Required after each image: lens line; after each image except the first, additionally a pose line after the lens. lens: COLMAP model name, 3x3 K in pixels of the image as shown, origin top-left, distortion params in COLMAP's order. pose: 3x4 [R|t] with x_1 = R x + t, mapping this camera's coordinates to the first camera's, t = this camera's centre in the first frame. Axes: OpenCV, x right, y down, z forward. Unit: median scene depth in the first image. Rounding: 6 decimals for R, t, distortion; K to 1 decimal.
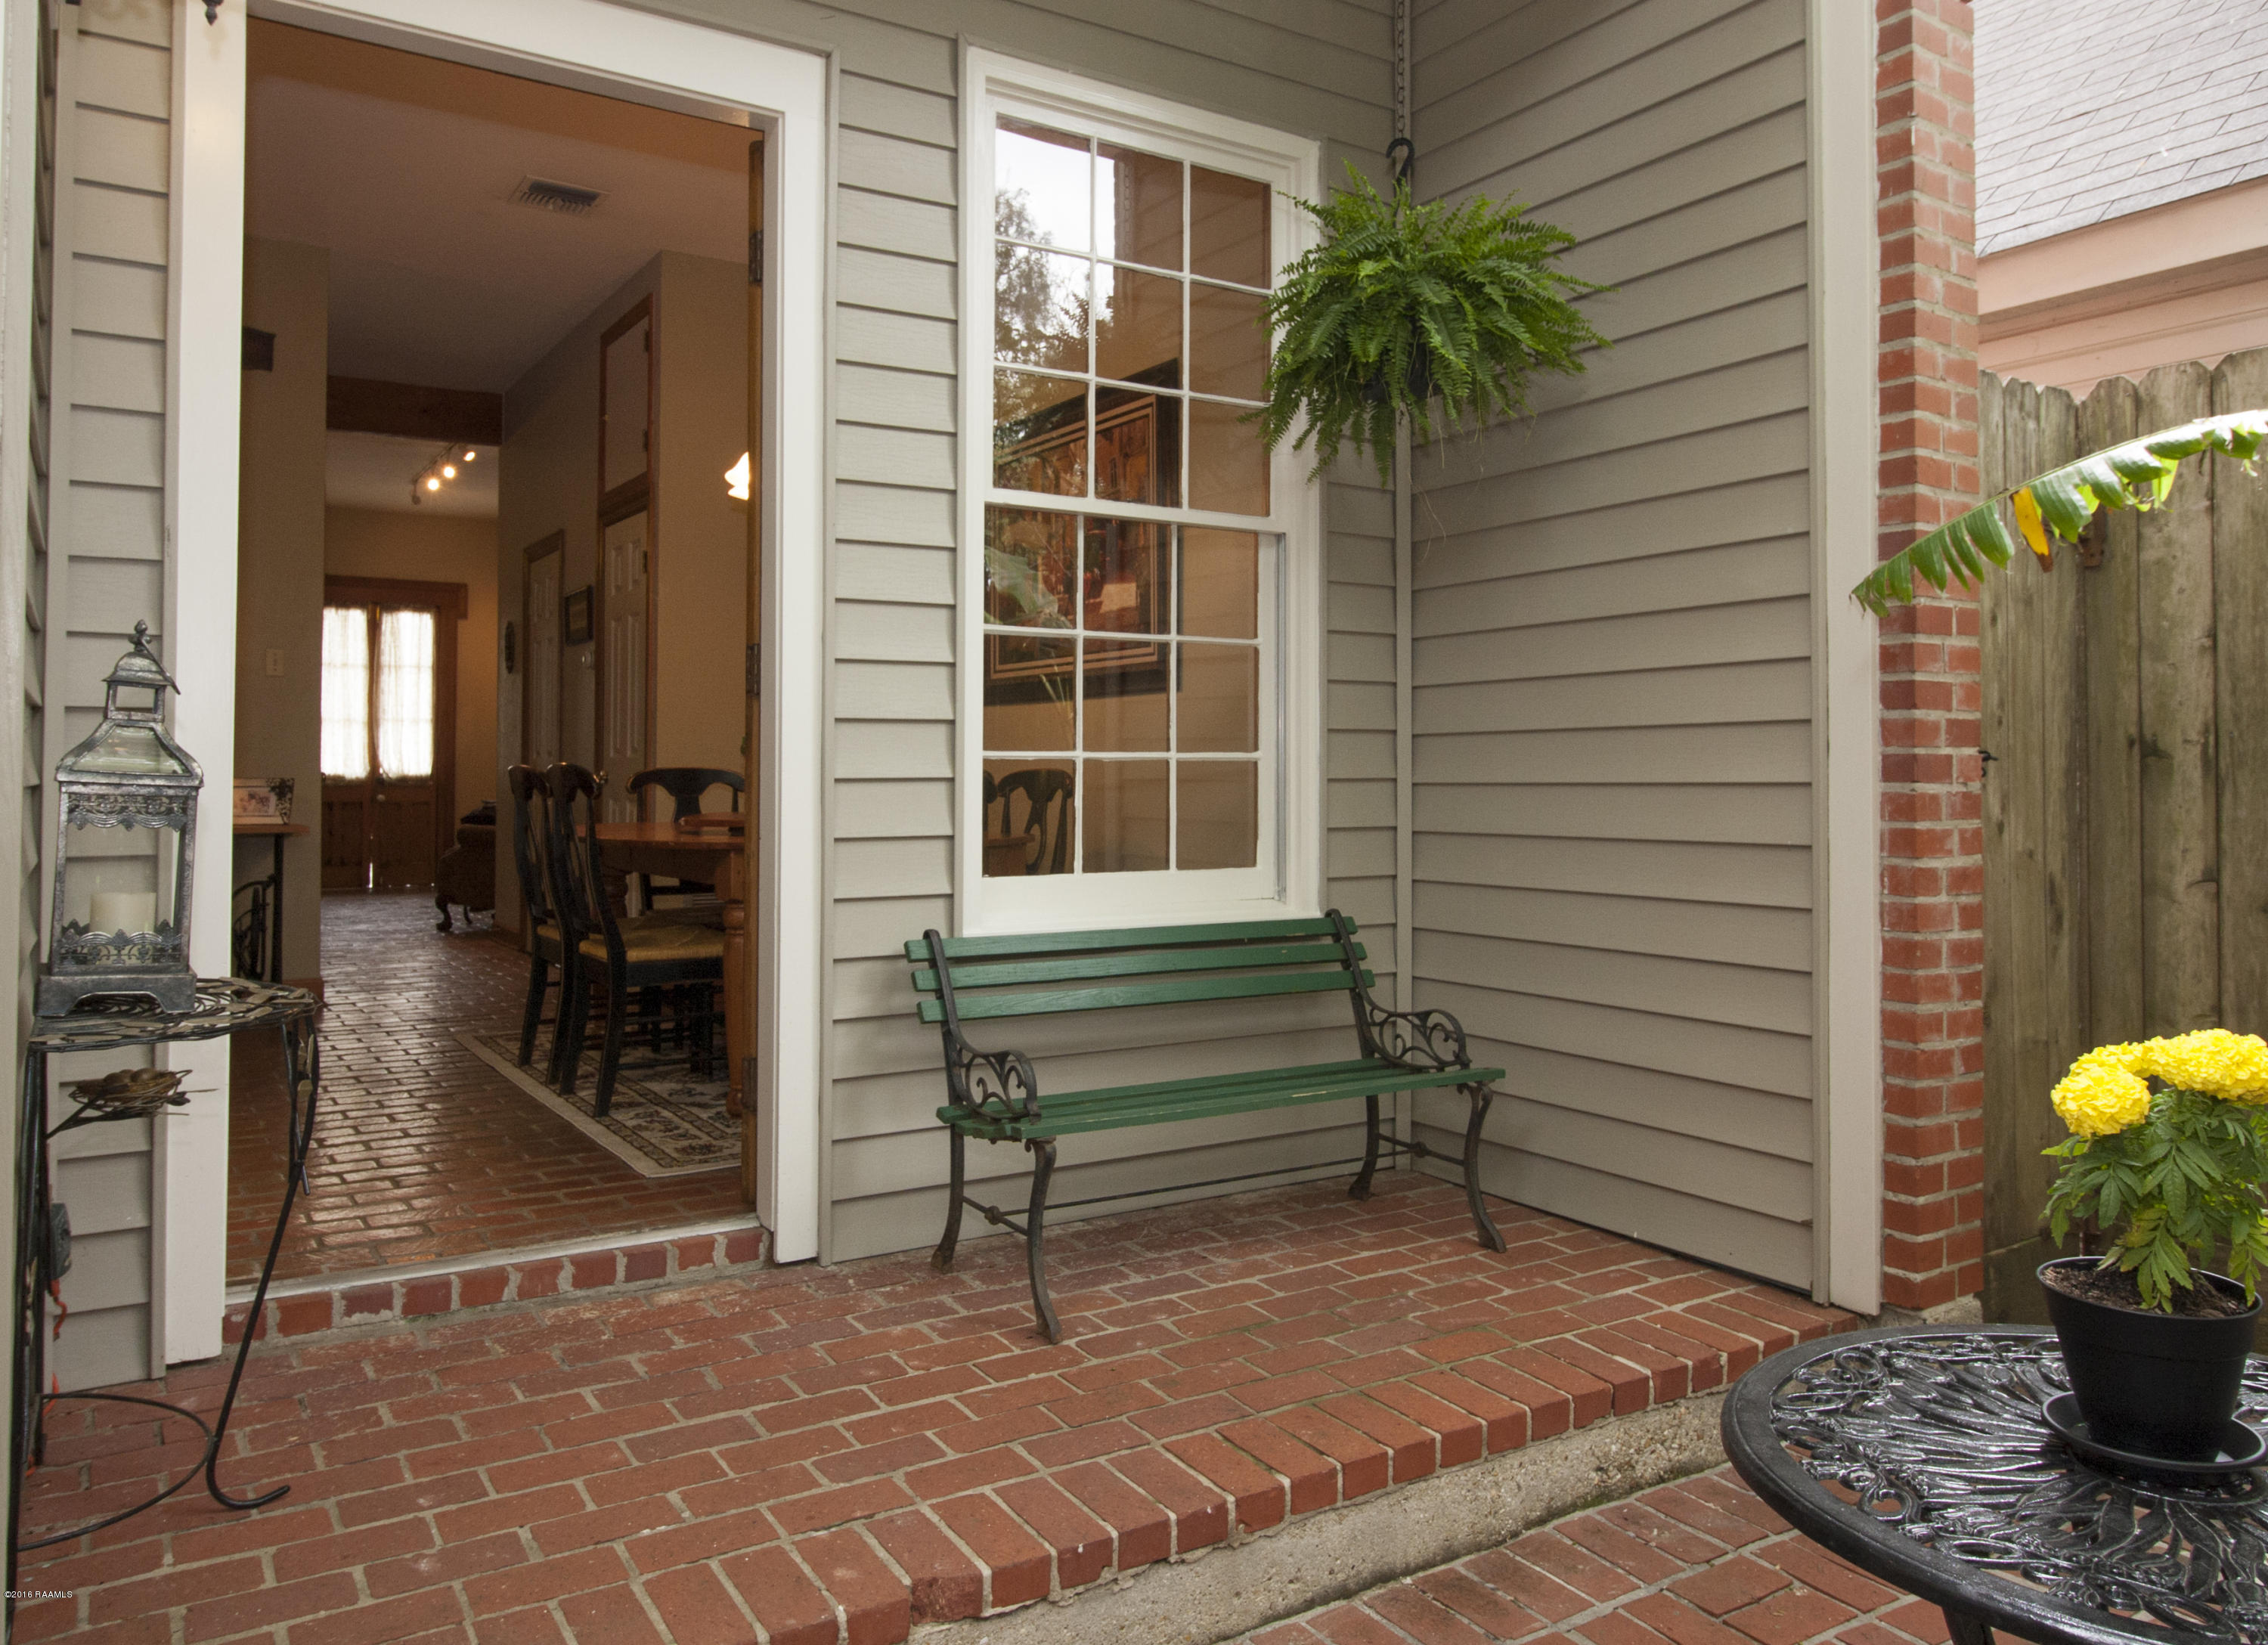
lens RADIAL K [[1606.1, 0, 1134.0], [0, 1606.1, 822.5], [0, 0, 1]] dist [0.006729, -0.002876]
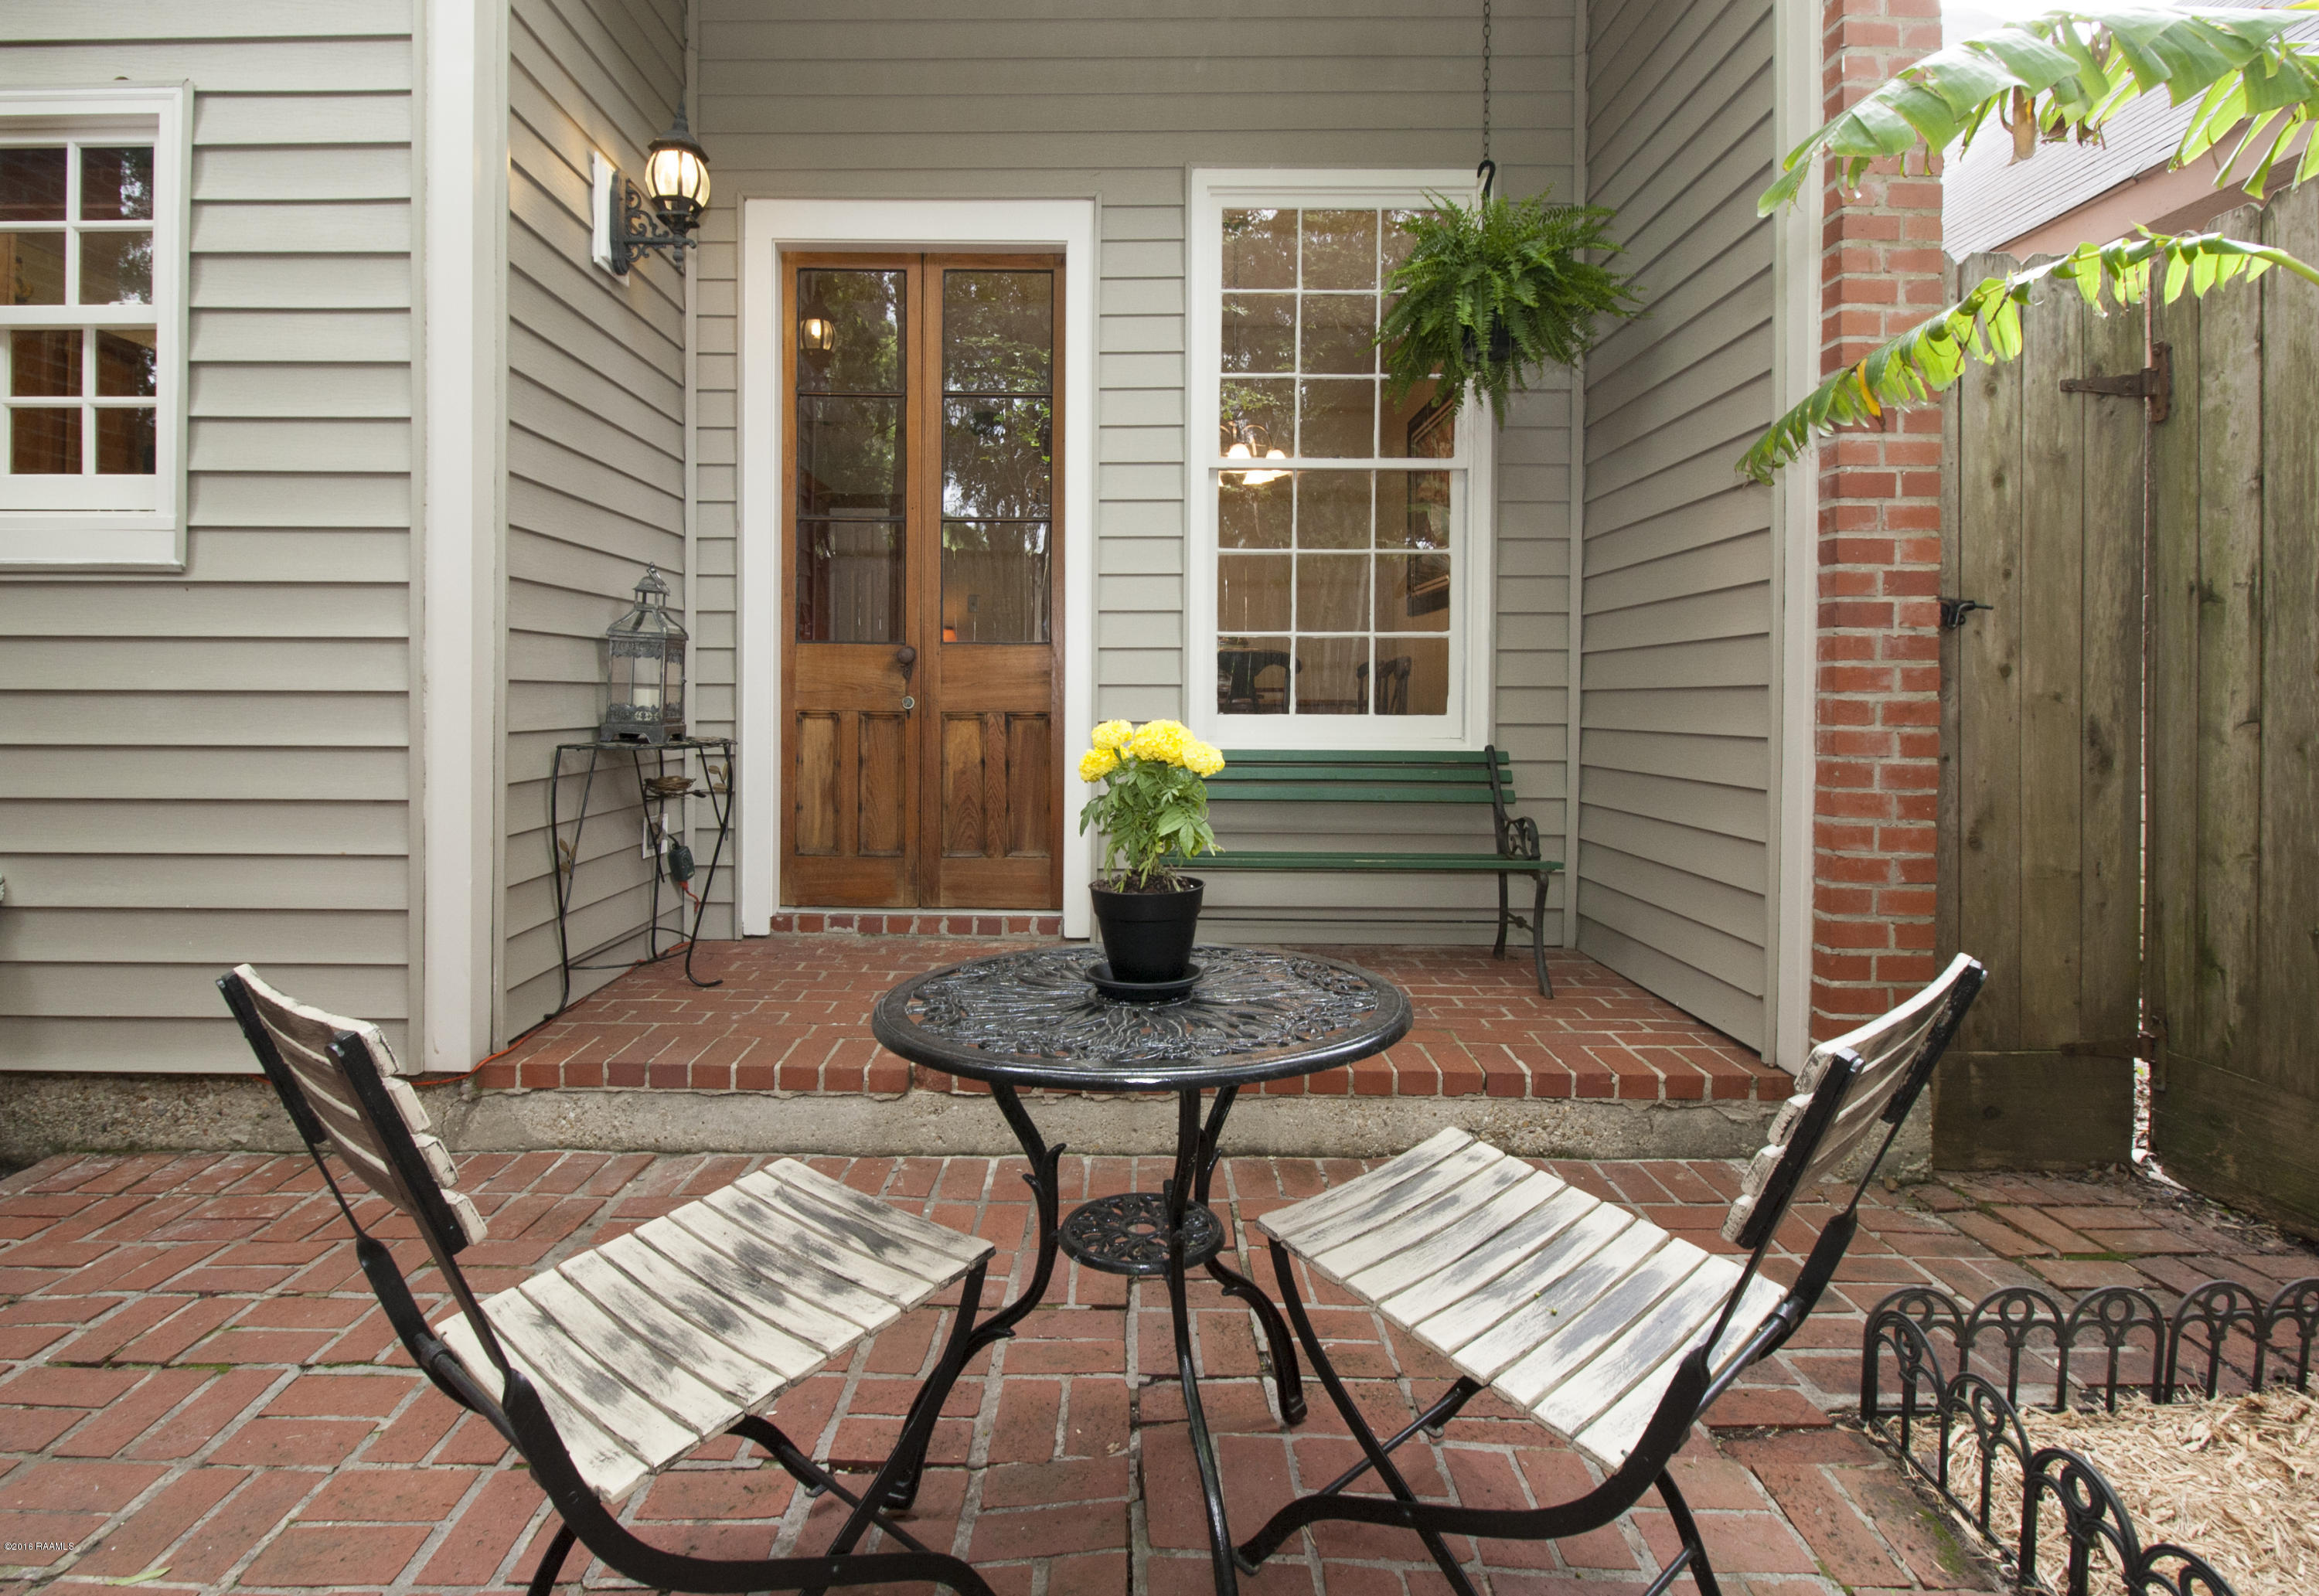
lens RADIAL K [[1170.6, 0, 1148.4], [0, 1170.6, 773.8], [0, 0, 1]] dist [0.012568, -0.014317]
pose [[0.850748, 0.034016, -0.524472, 0.469967], [-0.015920, 0.999113, 0.038976, 0.051965], [0.525332, -0.024810, 0.850535, 0.009420]]
